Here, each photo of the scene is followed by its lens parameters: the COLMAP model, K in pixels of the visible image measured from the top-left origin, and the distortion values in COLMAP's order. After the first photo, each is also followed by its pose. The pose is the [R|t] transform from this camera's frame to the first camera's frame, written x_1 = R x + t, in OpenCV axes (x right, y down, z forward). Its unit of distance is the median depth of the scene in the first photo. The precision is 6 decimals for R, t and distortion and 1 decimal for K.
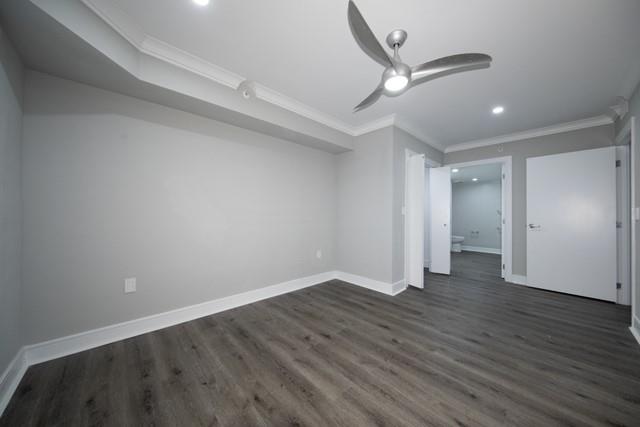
lens RADIAL K [[216.8, 0, 320.0], [0, 216.8, 213.5], [0, 0, 1]] dist [-0.000826, -0.000015]
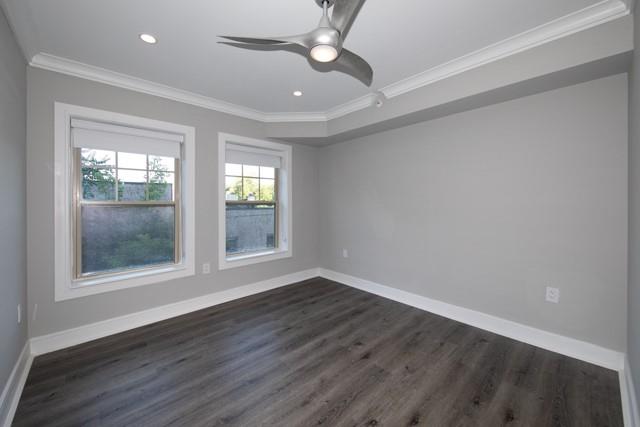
lens RADIAL K [[249.9, 0, 319.2], [0, 249.9, 200.6], [0, 0, 1]] dist [0.000849, 0.000013]
pose [[0.001928, -0.008958, -0.999958, 1.027699], [0.000974, 0.999959, -0.008956, -0.041202], [0.999998, -0.000957, 0.001937, 0.814675]]
